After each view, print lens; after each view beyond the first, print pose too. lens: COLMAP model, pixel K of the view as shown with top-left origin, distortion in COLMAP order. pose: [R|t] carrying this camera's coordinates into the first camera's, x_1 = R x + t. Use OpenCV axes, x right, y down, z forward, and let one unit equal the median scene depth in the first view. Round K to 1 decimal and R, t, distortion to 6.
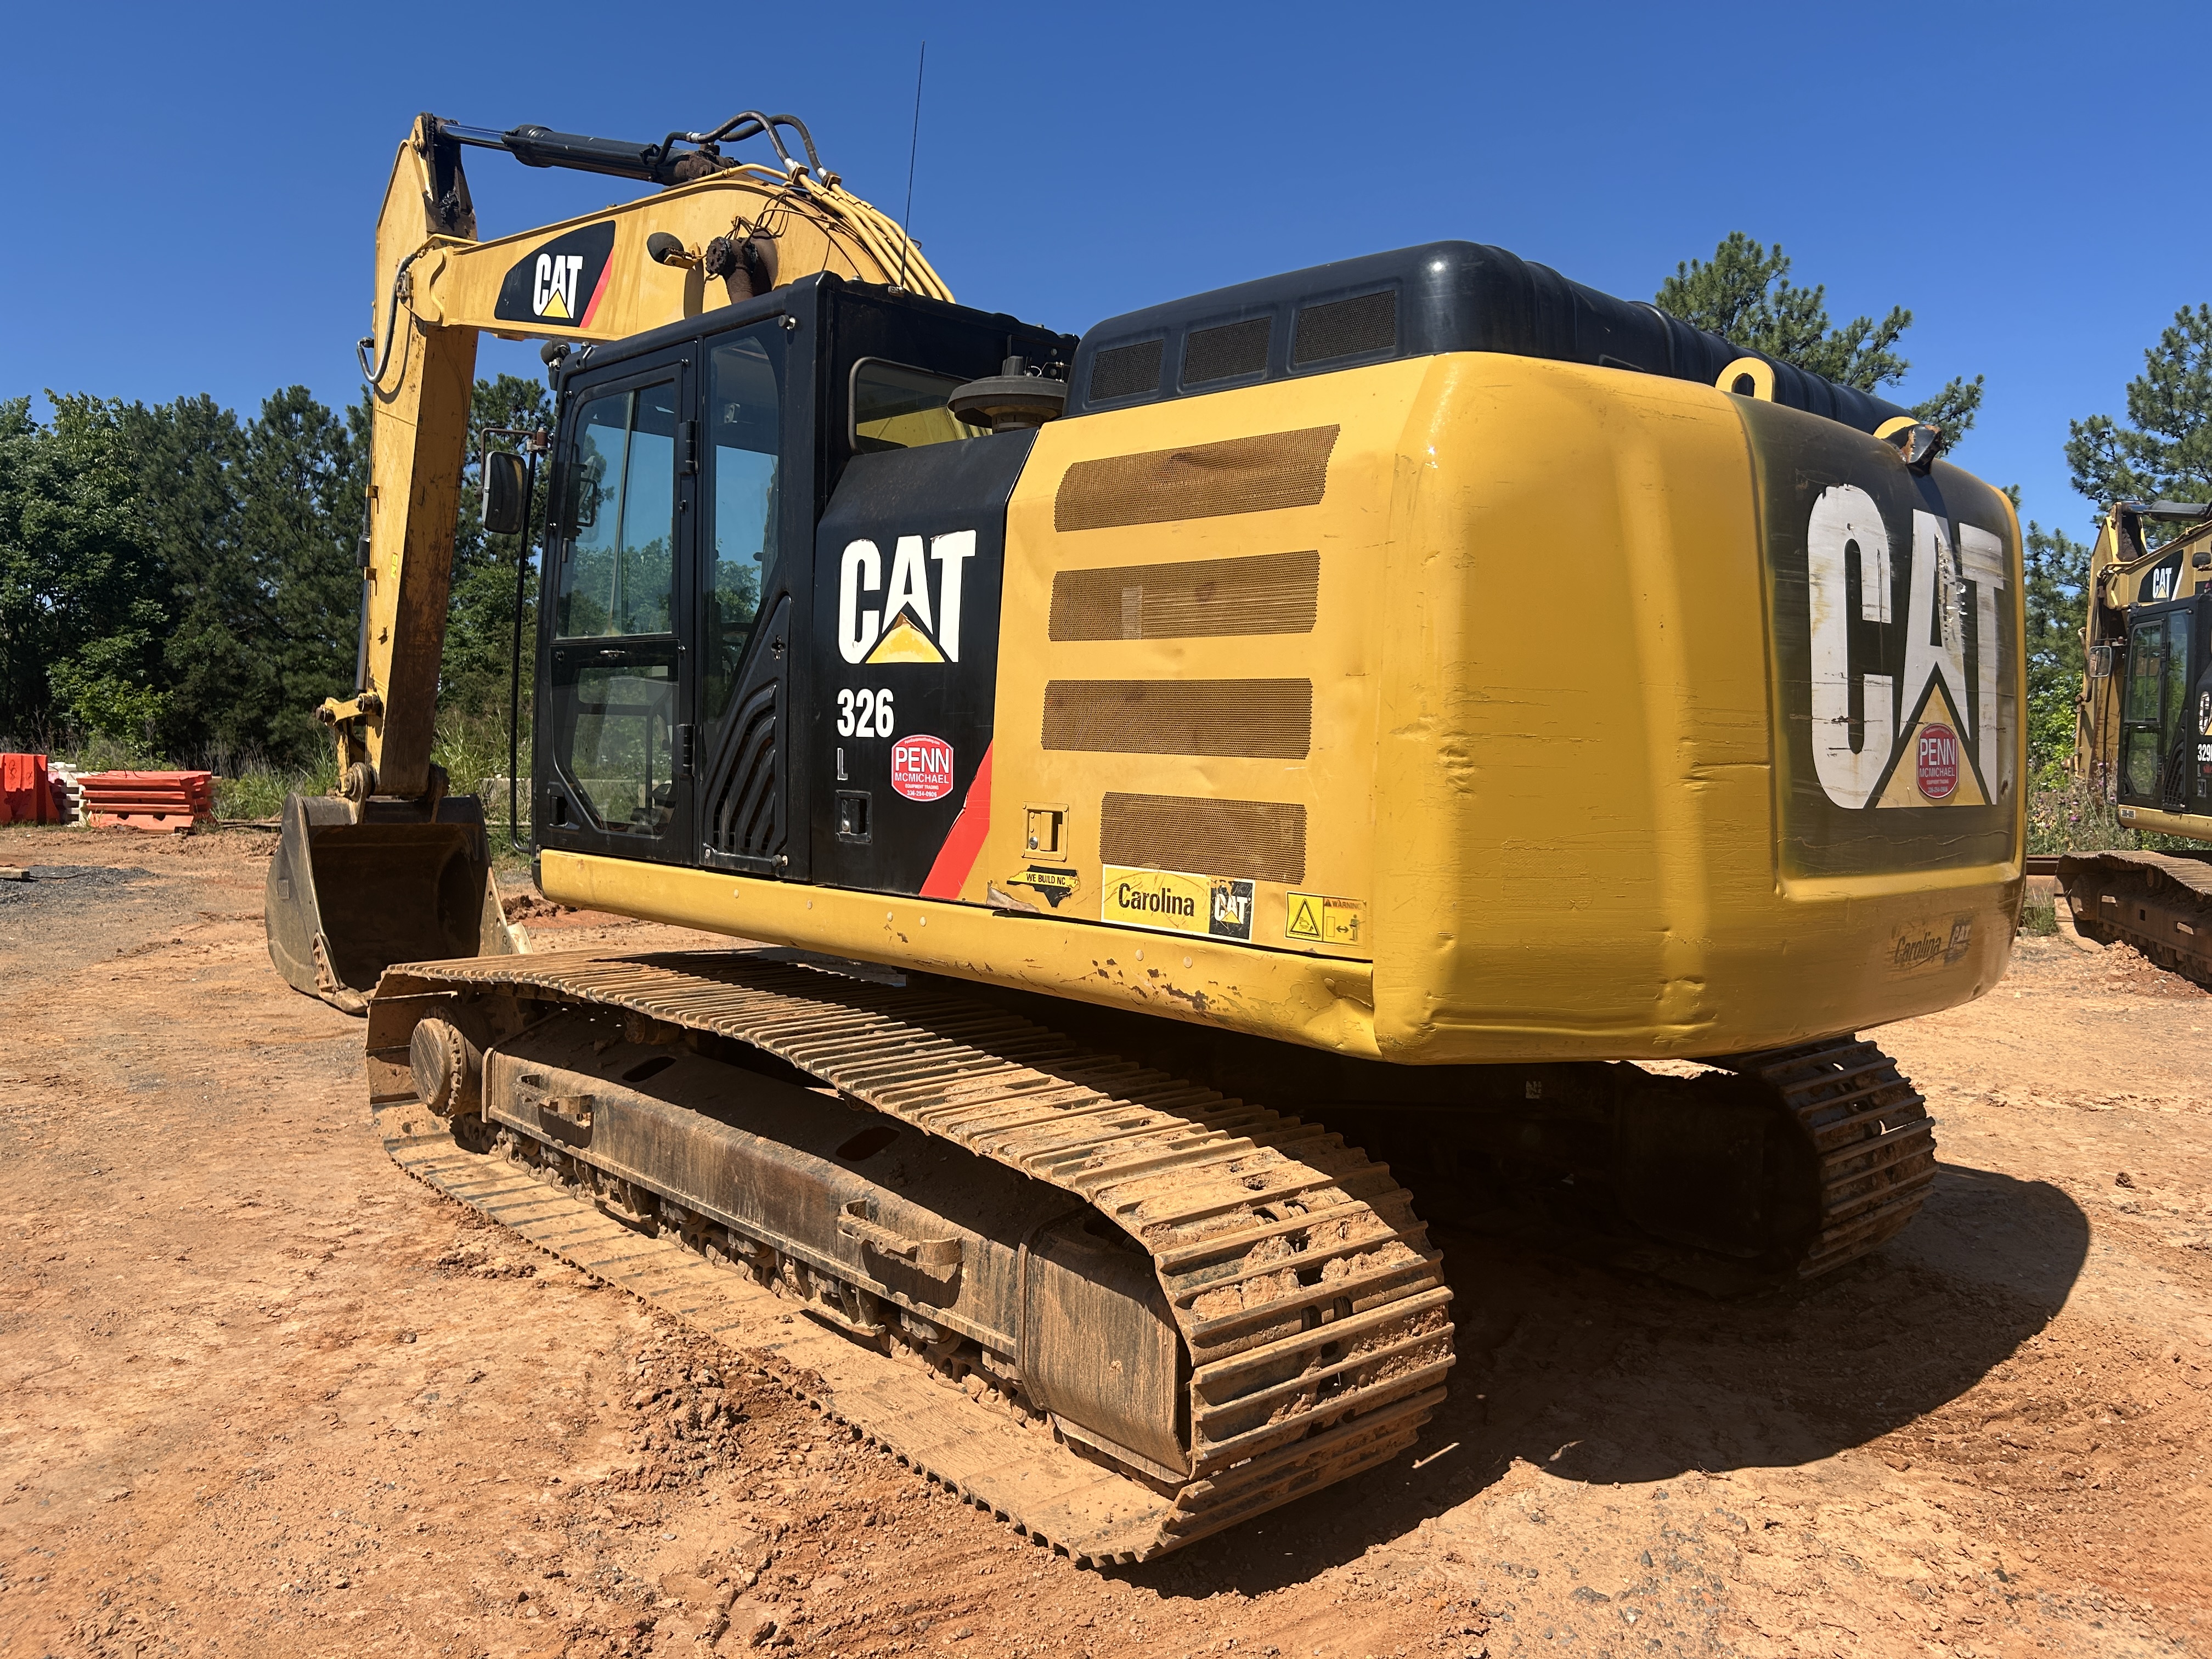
lens RADIAL K [[1676.7, 0, 1109.3], [0, 1676.7, 807.5], [0, 0, 1]] dist [0.074500, -0.082566]
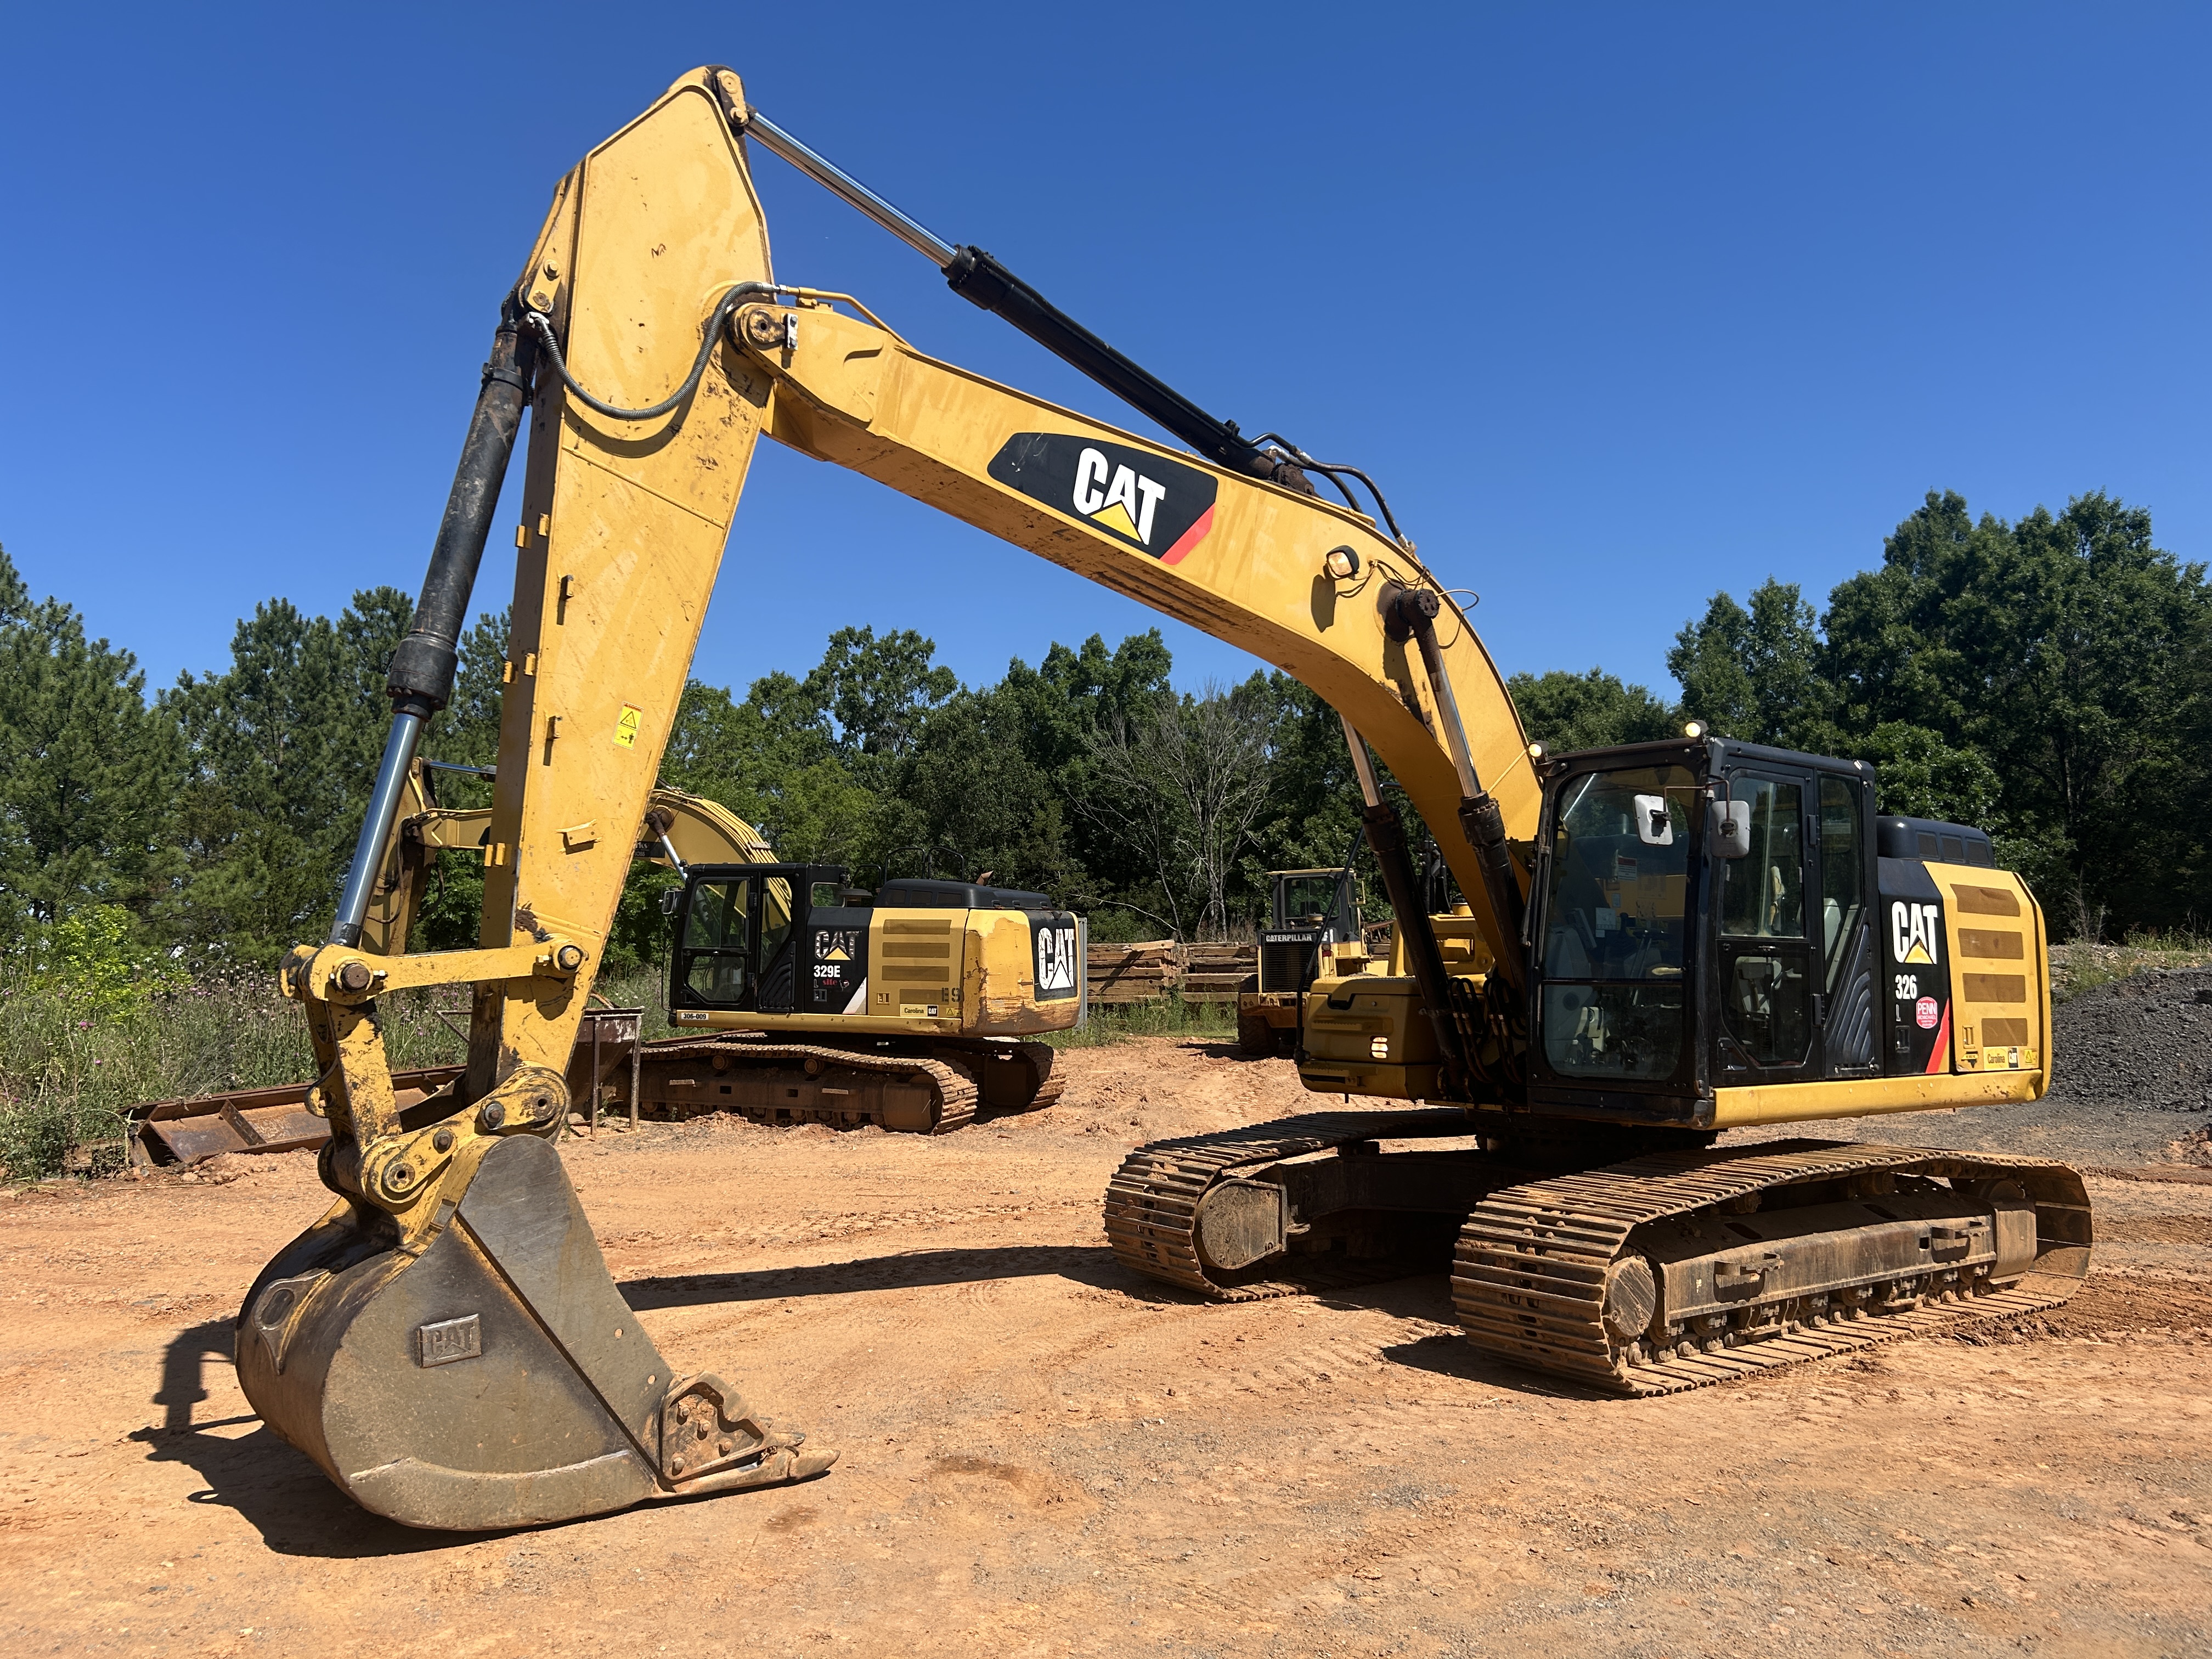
lens RADIAL K [[1657.4, 0, 1106.0], [0, 1657.4, 829.5], [0, 0, 1]] dist [0.097797, -0.131977]
pose [[0.077068, 0.064585, 0.994932, -1.672504], [0.031970, 0.997226, -0.067211, -0.103957], [-0.996513, 0.036988, 0.074789, 1.337131]]
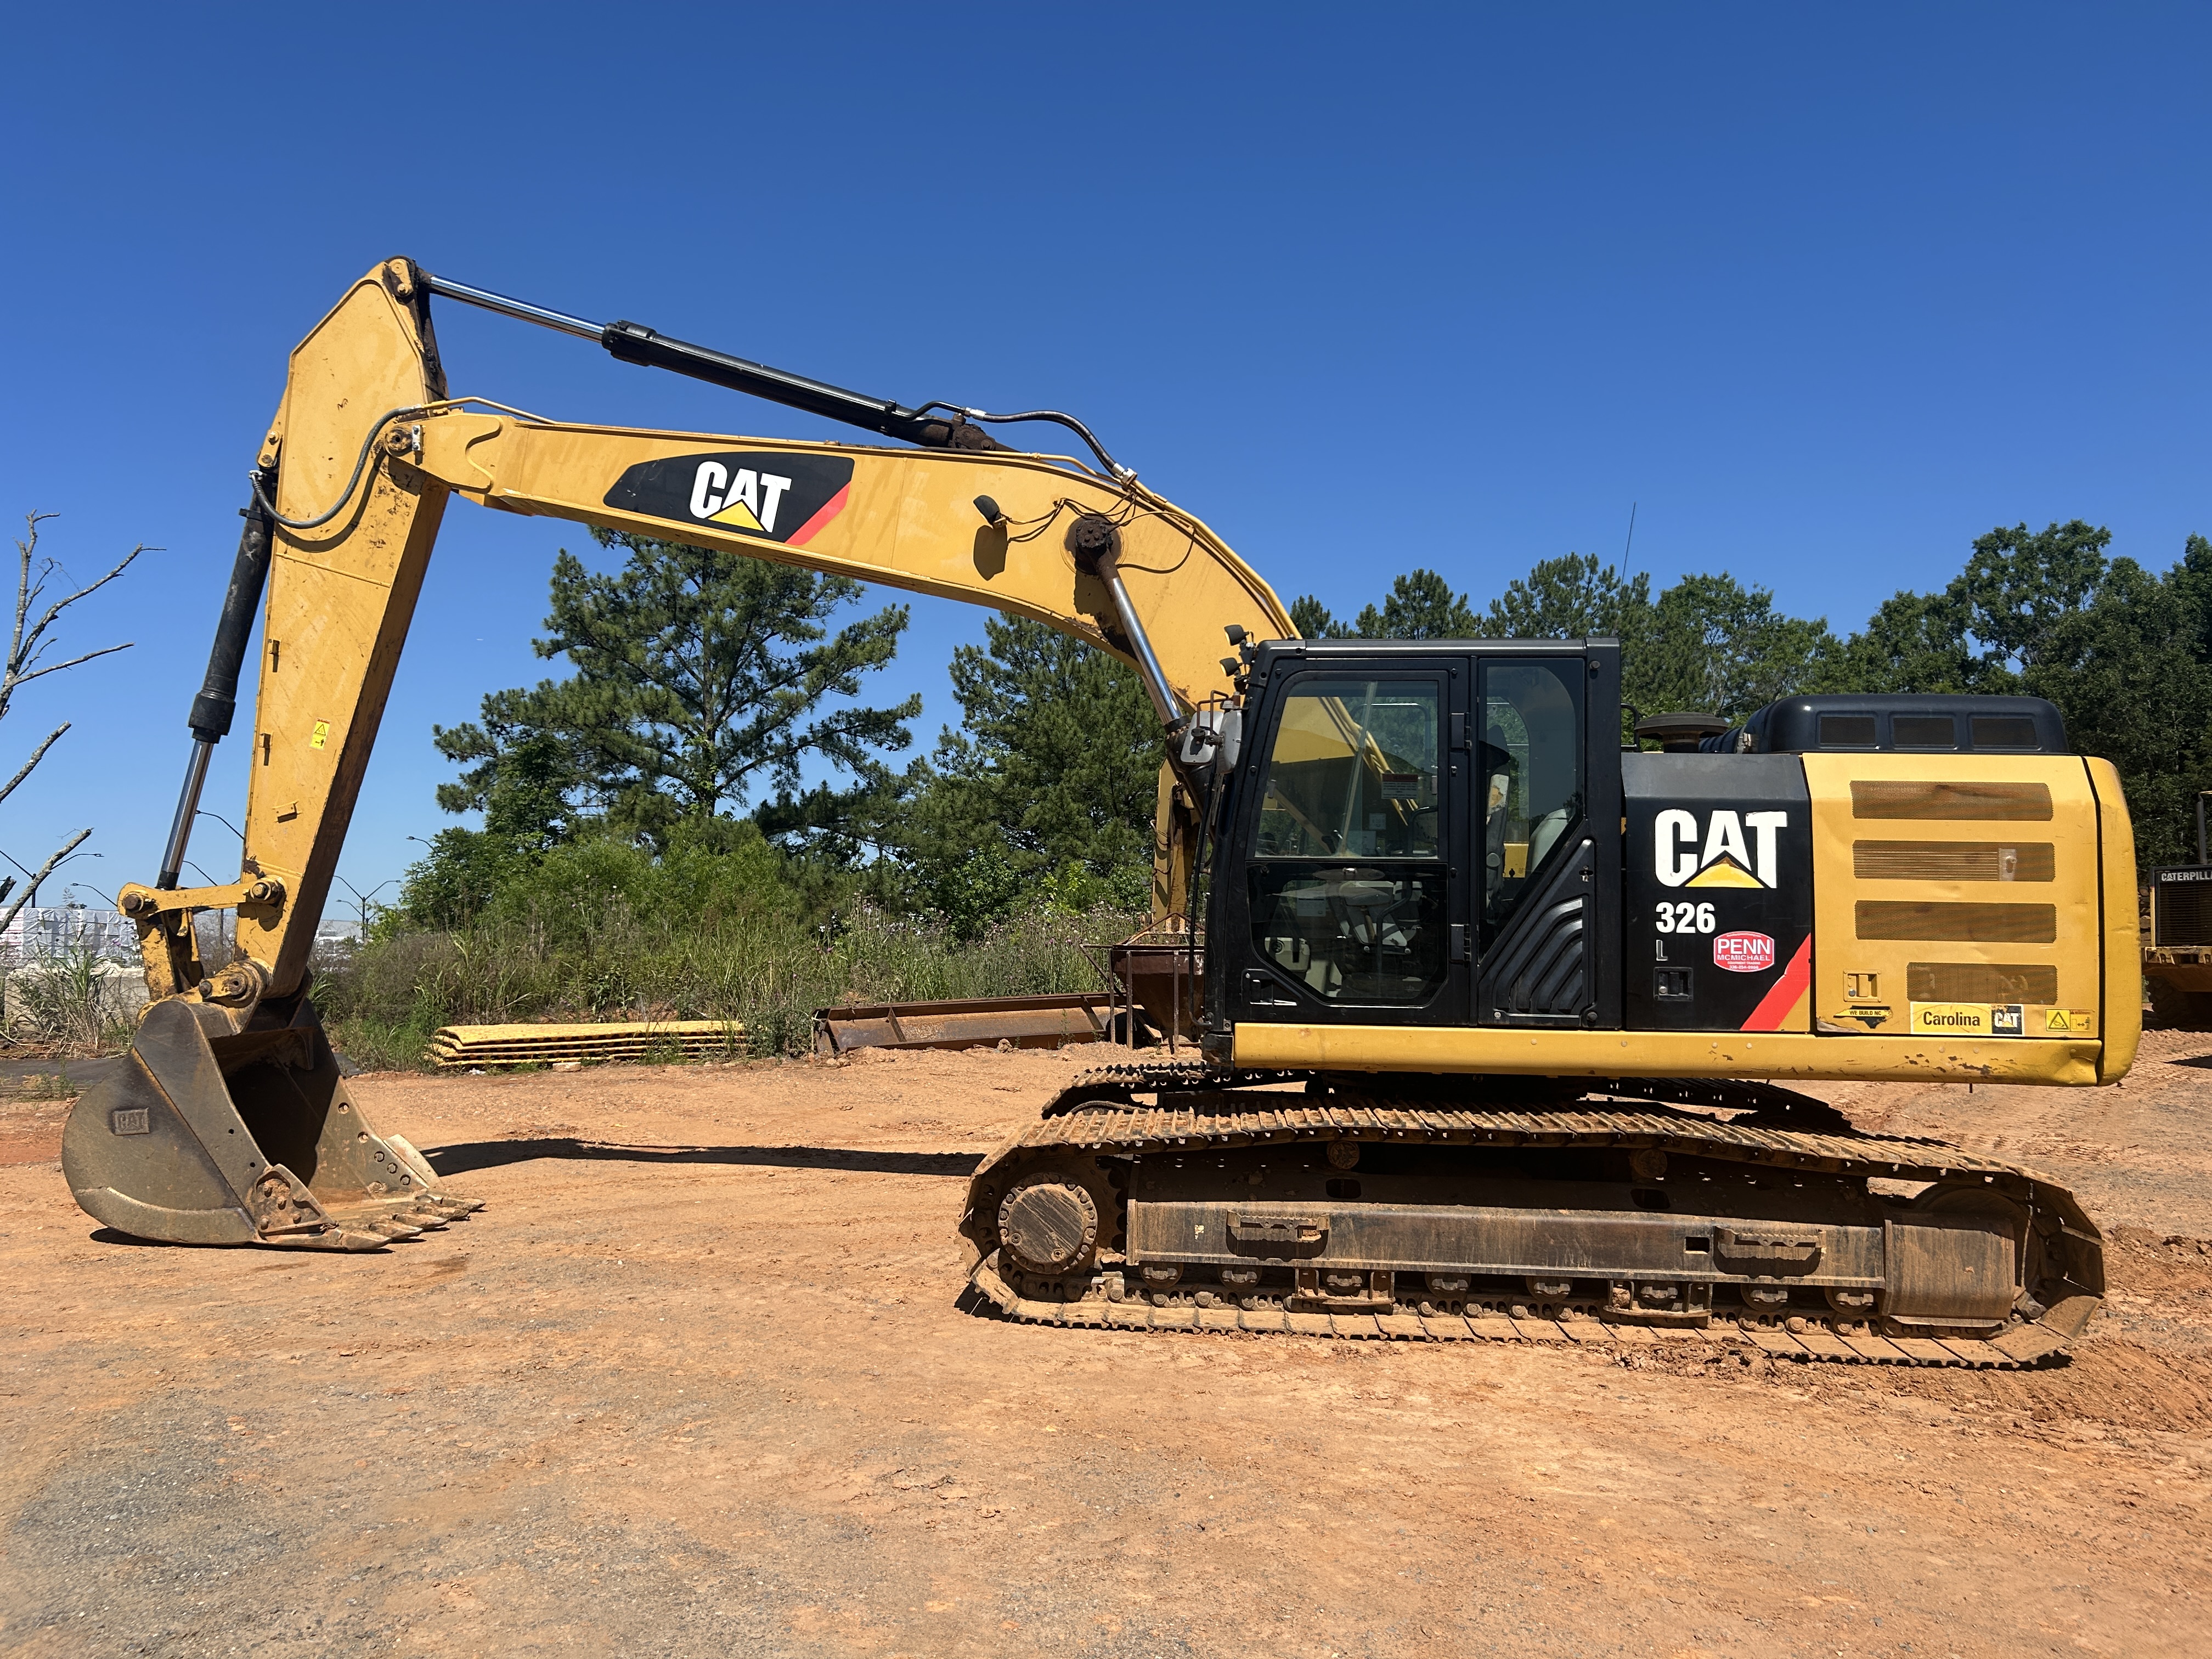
lens RADIAL K [[1666.7, 0, 1099.3], [0, 1666.7, 823.4], [0, 0, 1]] dist [0.064941, -0.076353]
pose [[0.732319, 0.022604, 0.680587, -1.213412], [0.032343, 0.997166, -0.067919, -0.040939], [-0.680194, 0.071750, 0.729512, 0.155684]]
